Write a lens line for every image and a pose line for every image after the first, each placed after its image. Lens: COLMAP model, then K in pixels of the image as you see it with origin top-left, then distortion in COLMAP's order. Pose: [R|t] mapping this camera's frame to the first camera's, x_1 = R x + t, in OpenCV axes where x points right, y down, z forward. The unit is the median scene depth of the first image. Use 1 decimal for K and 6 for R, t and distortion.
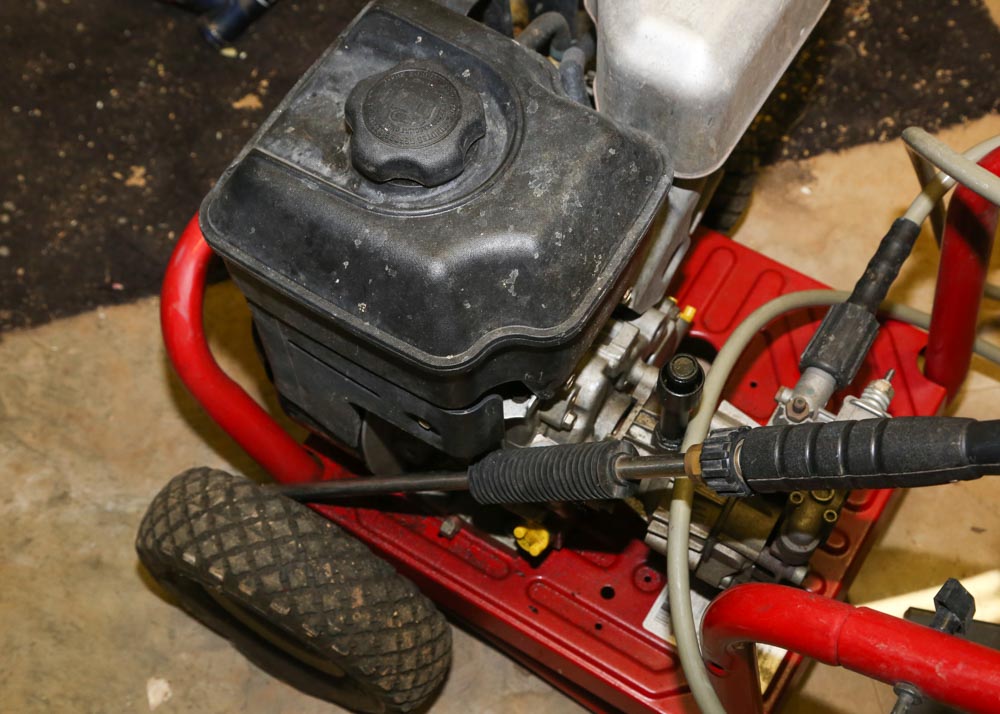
lens RADIAL K [[1448.8, 0, 500.0], [0, 1448.8, 357.0], [0, 0, 1]] dist [0.005291, 0.033466]
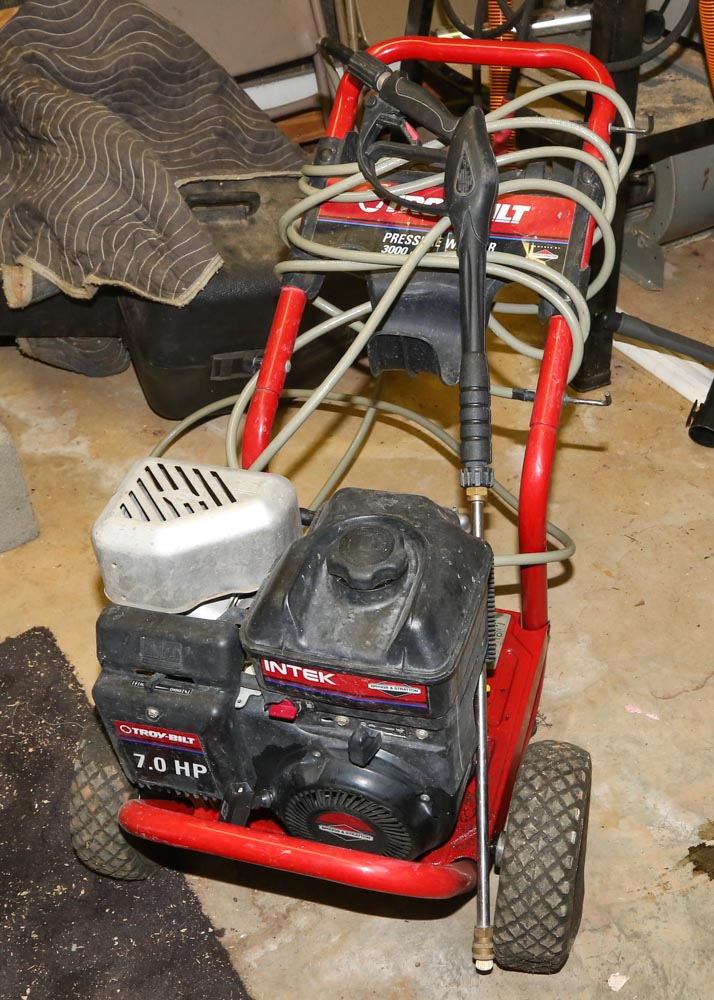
lens RADIAL K [[1292.6, 0, 411.8], [0, 1292.6, 500.3], [0, 0, 1]] dist [-0.112508, 0.083429]
pose [[-0.277445, -0.597076, 0.752678, -1.124223], [0.882516, 0.151258, 0.445294, -0.764689], [-0.379723, 0.787795, 0.484963, 0.172115]]
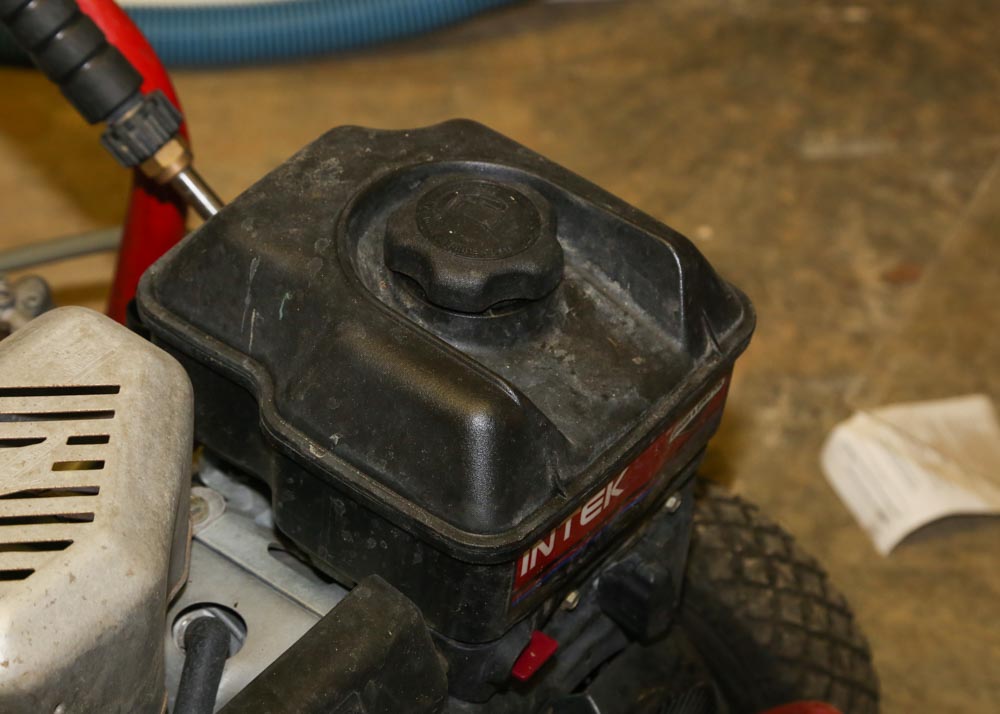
lens RADIAL K [[3000.5, 0, 468.5], [0, 3000.5, 371.9], [0, 0, 1]] dist [0.518059, -0.321948]
pose [[-0.994303, -0.098639, 0.040404, -0.120660], [0.063782, -0.246854, 0.966951, -1.650731], [-0.085405, 0.964019, 0.251739, 0.621386]]
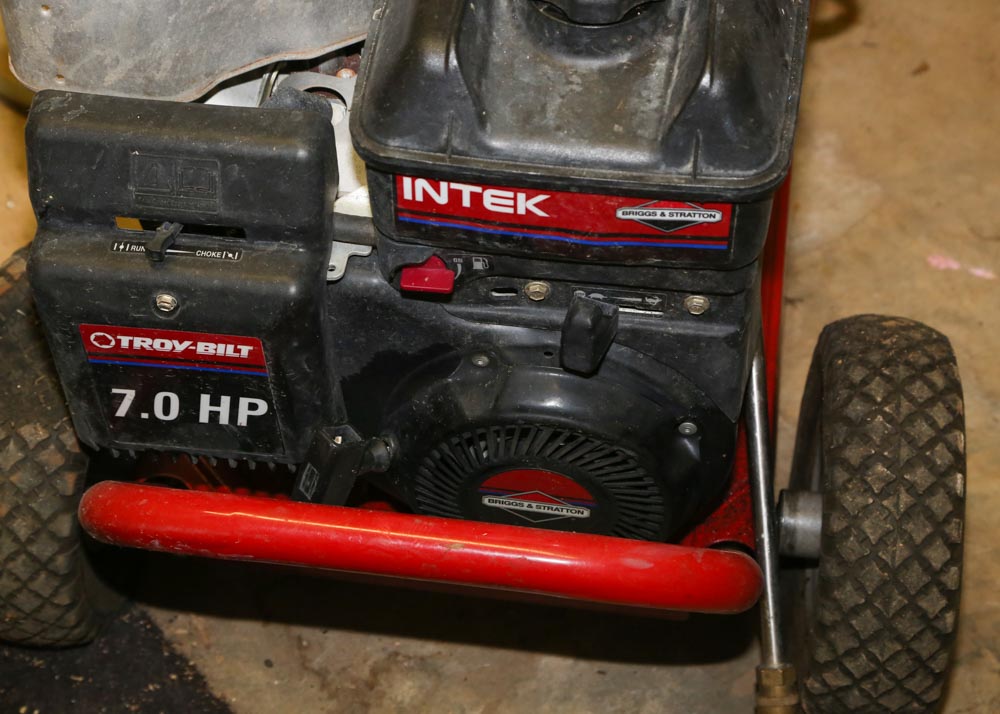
lens RADIAL K [[2335.6, 0, 470.5], [0, 2335.6, 369.1], [0, 0, 1]] dist [0.299596, 0.365956]
pose [[-0.404912, -0.689389, 0.600657, -0.991184], [0.820473, 0.016004, 0.571461, -0.971093], [-0.403572, 0.724214, 0.559145, 0.393109]]
